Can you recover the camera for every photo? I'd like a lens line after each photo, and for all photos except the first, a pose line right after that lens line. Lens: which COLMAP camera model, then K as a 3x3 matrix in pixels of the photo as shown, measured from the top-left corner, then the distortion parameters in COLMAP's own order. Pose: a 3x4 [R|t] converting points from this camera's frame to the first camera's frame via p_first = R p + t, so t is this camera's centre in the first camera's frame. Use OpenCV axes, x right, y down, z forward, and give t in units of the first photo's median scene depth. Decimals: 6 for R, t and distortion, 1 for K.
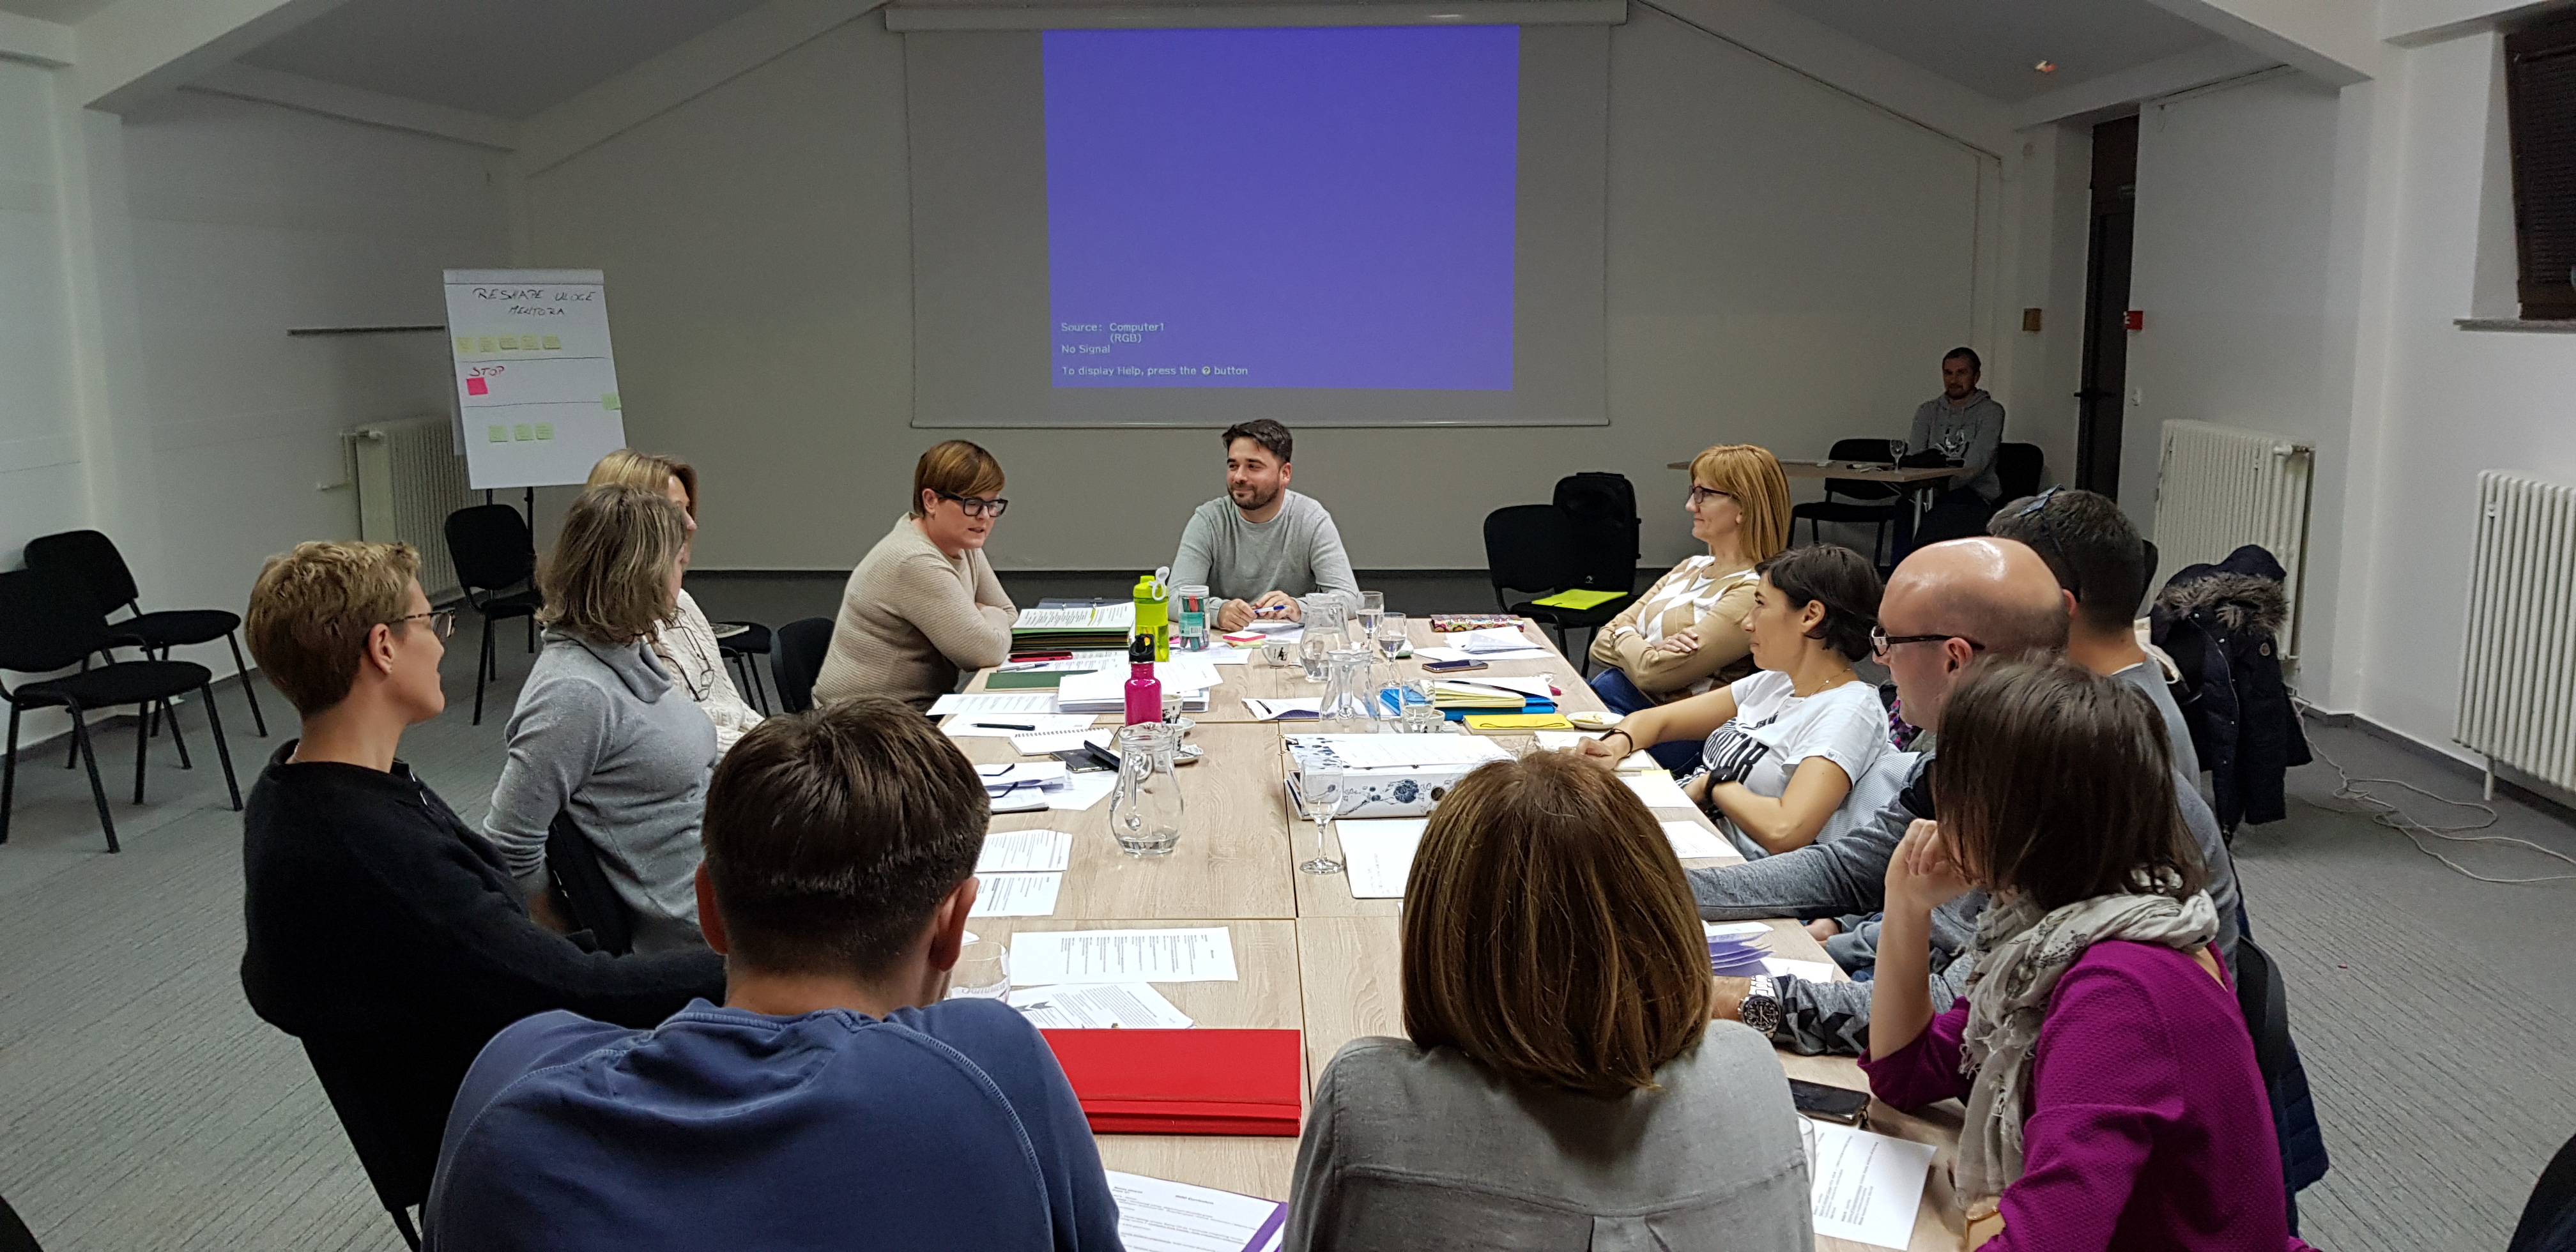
lens RADIAL K [[2031.8, 0, 1305.6], [0, 2031.8, 579.8], [0, 0, 1]] dist [0.103080, -0.170627]
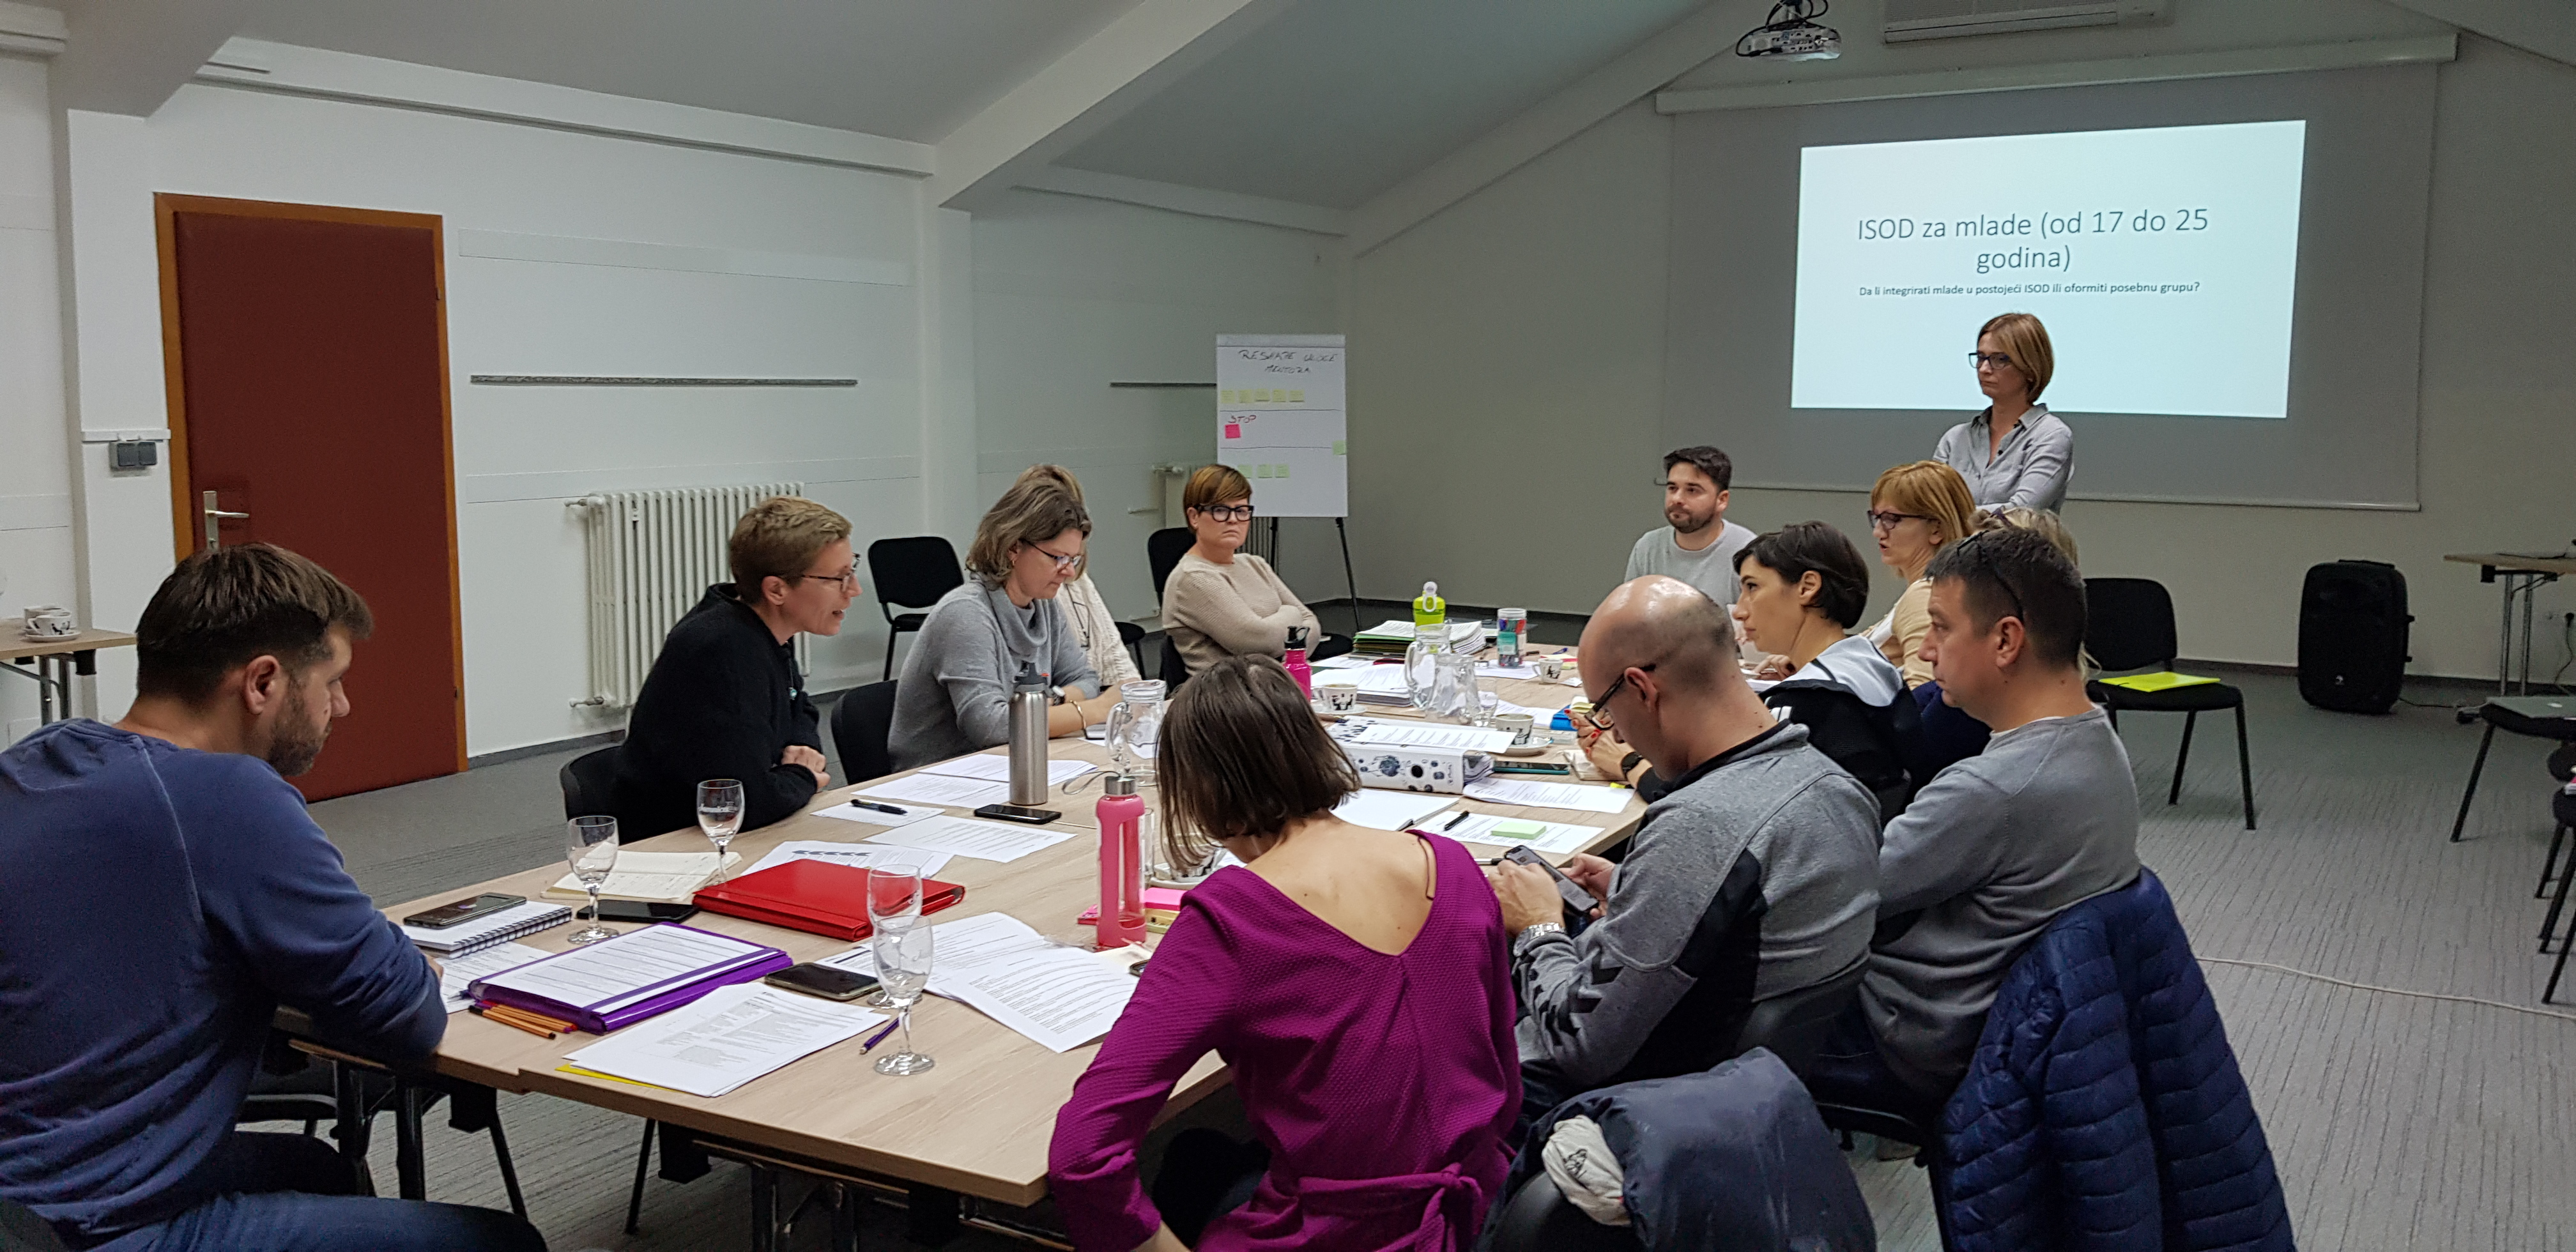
lens RADIAL K [[2031.8, 0, 1305.6], [0, 2031.8, 579.8], [0, 0, 1]] dist [0.103080, -0.170627]
pose [[0.870969, 0.061726, -0.487446, 0.215790], [-0.080267, 0.996625, -0.017217, 0.008901], [0.484738, 0.054121, 0.872984, -0.006751]]
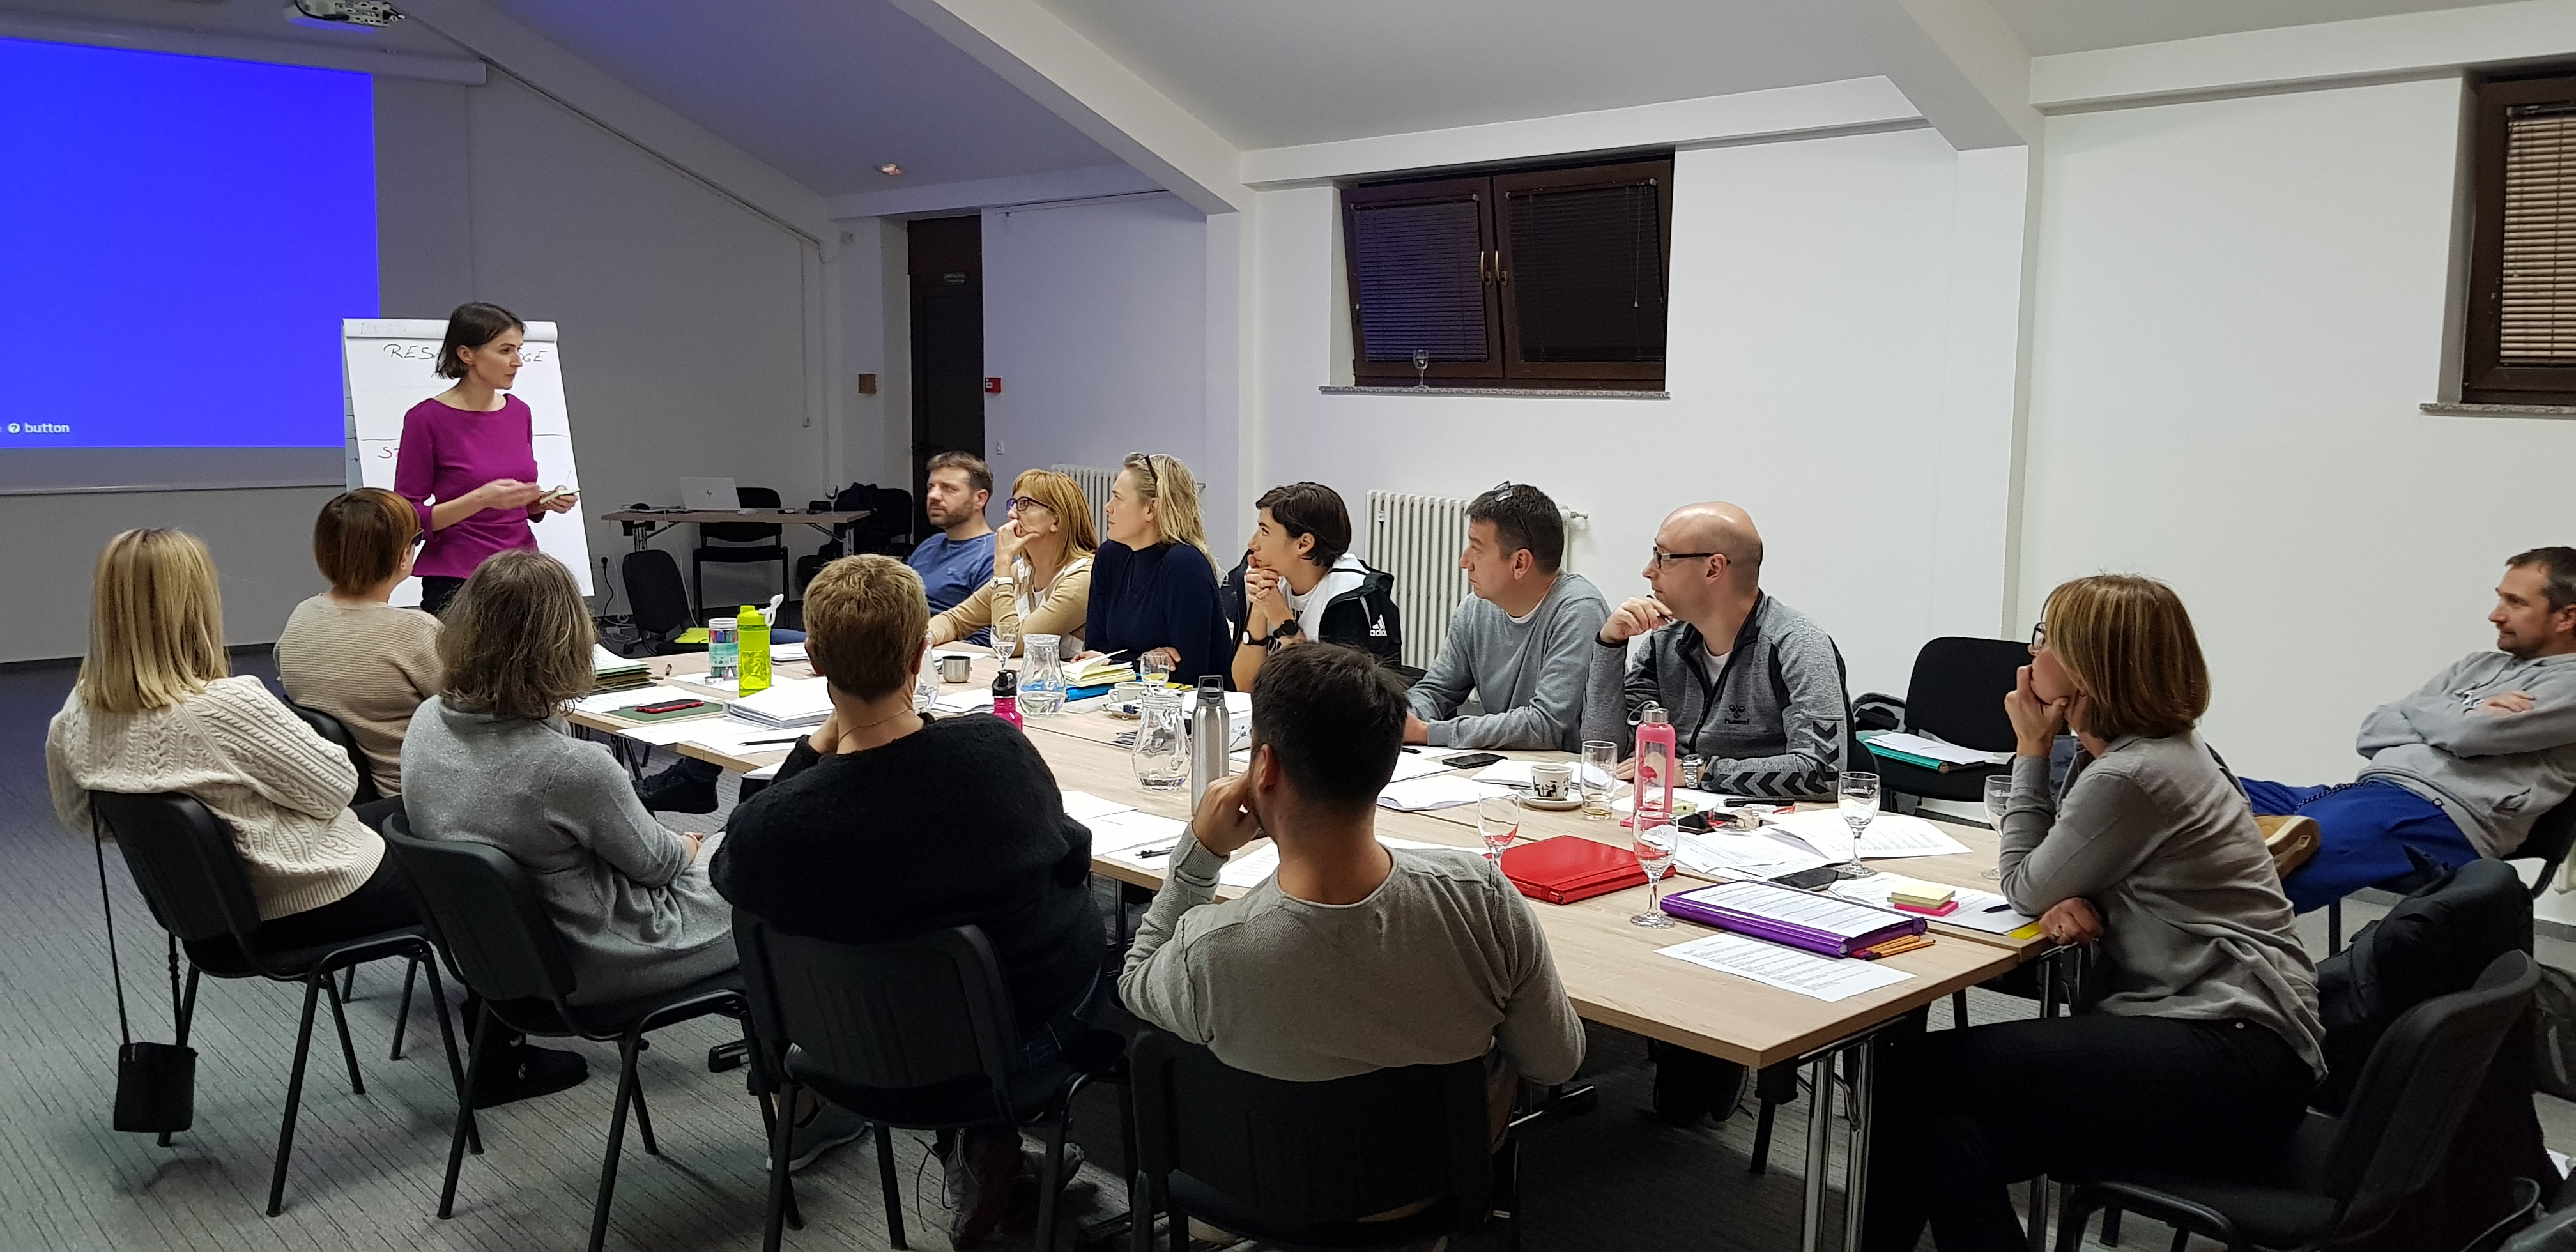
lens RADIAL K [[2031.8, 0, 1305.6], [0, 2031.8, 579.8], [0, 0, 1]] dist [0.103080, -0.170627]
pose [[0.710698, -0.056898, 0.701193, -0.341726], [0.078880, 0.996884, 0.000942, 0.002819], [-0.699061, 0.054641, 0.712971, 0.012017]]
